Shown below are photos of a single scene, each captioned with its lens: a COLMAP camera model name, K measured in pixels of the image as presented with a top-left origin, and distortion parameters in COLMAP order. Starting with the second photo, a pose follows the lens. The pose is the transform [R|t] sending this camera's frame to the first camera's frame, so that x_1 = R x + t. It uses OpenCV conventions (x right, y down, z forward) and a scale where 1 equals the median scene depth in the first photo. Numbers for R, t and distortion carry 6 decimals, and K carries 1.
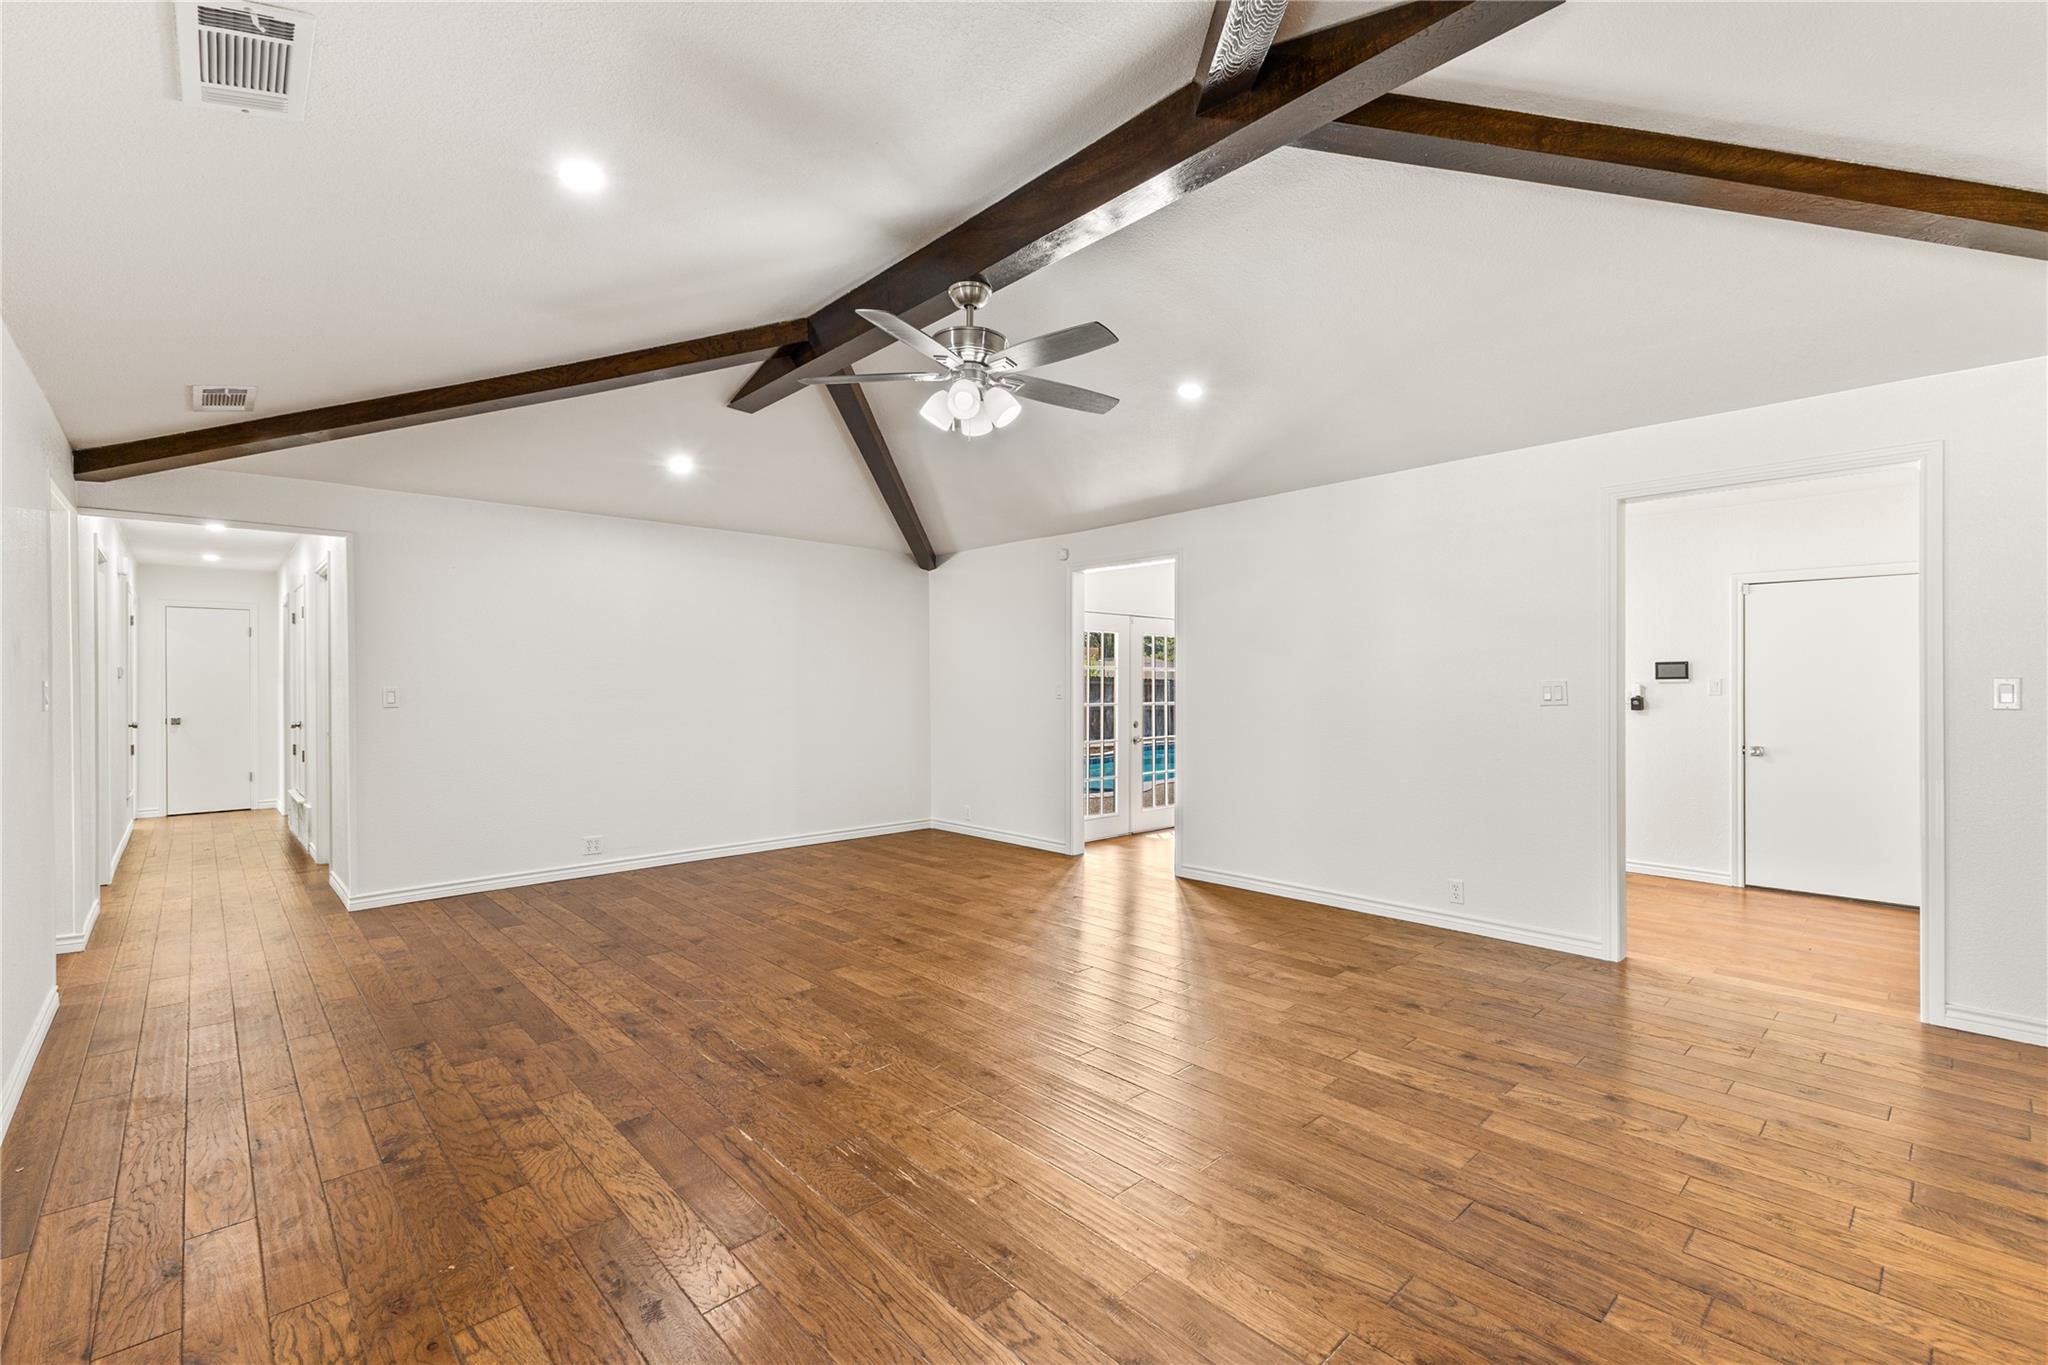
lens RADIAL K [[887.3, 0, 1039.3], [0, 887.3, 690.8], [0, 0, 1]] dist [0.010504, -0.000620]
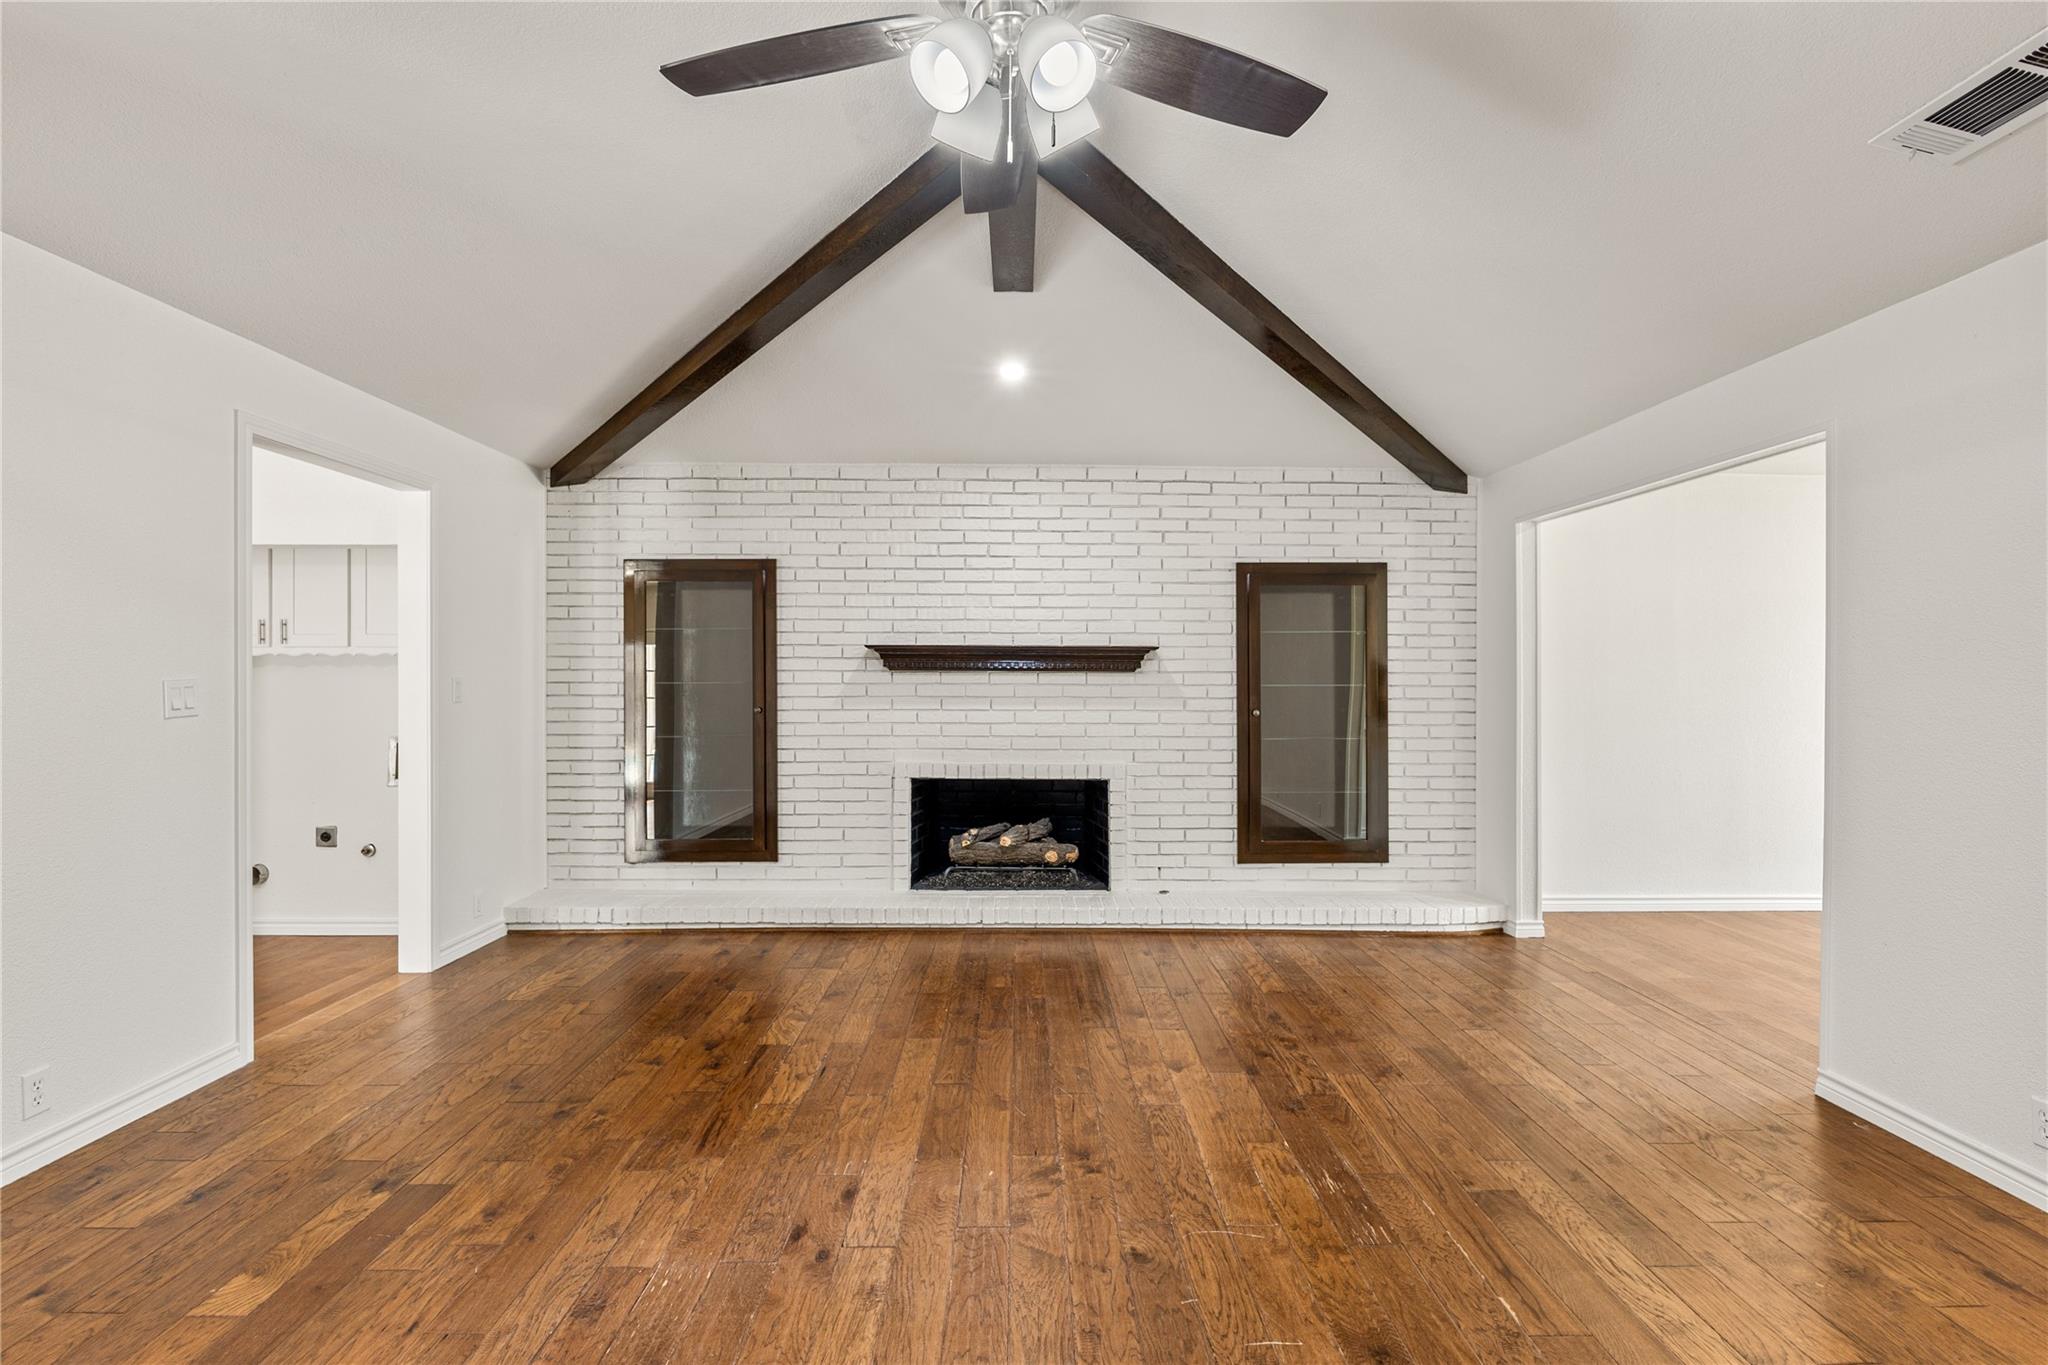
lens RADIAL K [[945.4, 0, 1023.9], [0, 945.4, 674.8], [0, 0, 1]] dist [-0.003101, -0.001666]
pose [[-0.727592, 0.003317, 0.686002, -0.438808], [0.004394, 0.999990, -0.000174, -0.014582], [-0.685996, 0.002888, -0.727600, 1.405123]]
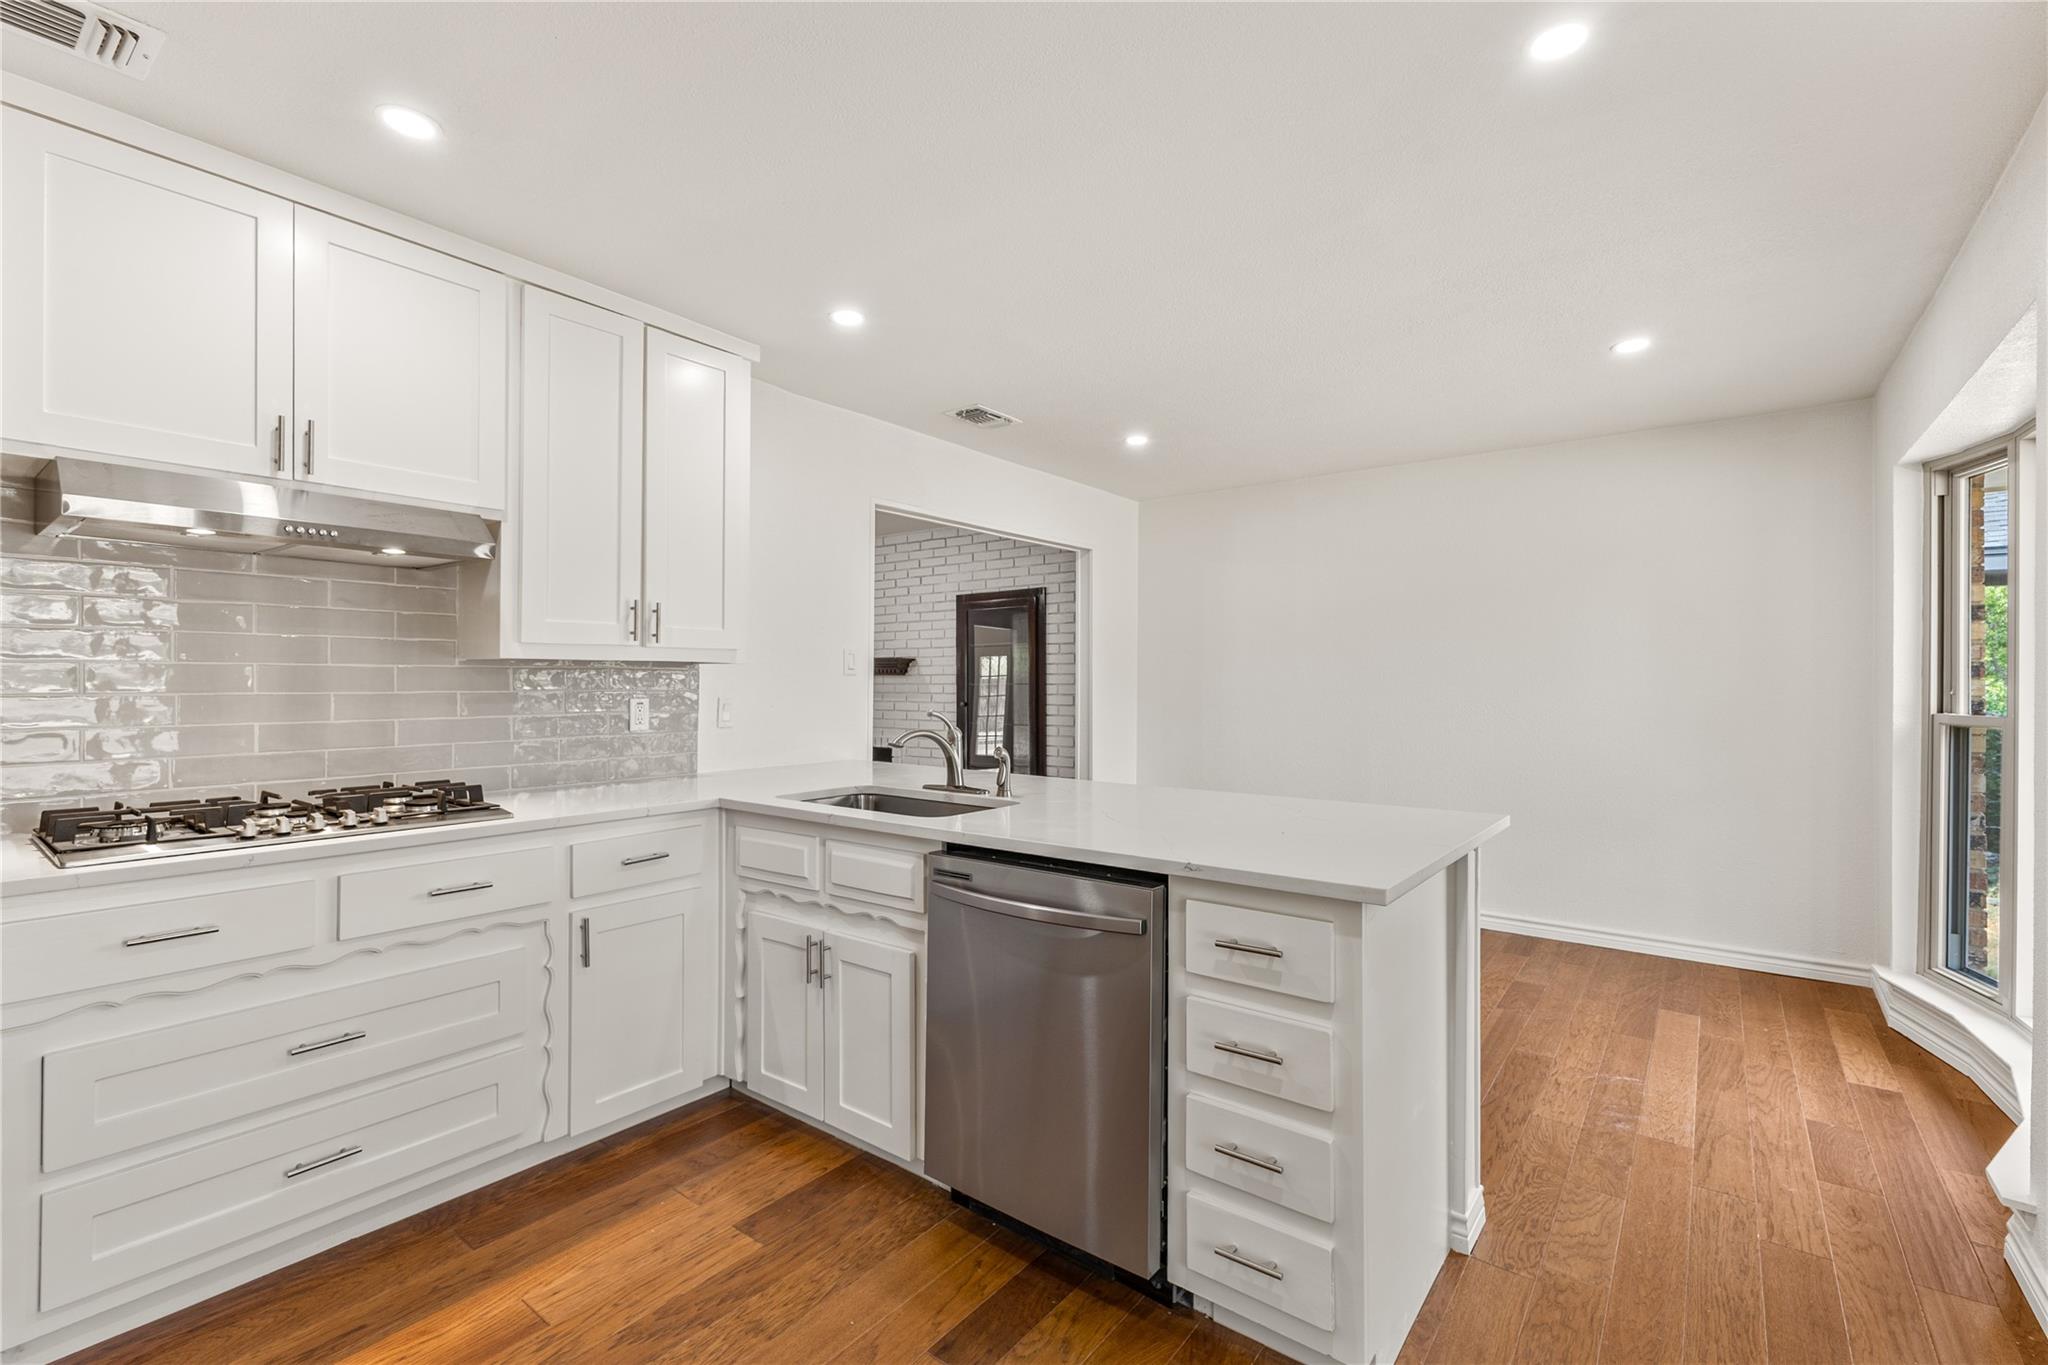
lens RADIAL K [[887.3, 0, 1033.2], [0, 887.3, 680.1], [0, 0, 1]] dist [0.010504, -0.000620]
pose [[-0.161628, 0.004479, 0.986842, -1.666406], [0.008920, 0.999955, -0.003078, 0.003266], [-0.986811, 0.008306, -0.161661, 0.165329]]
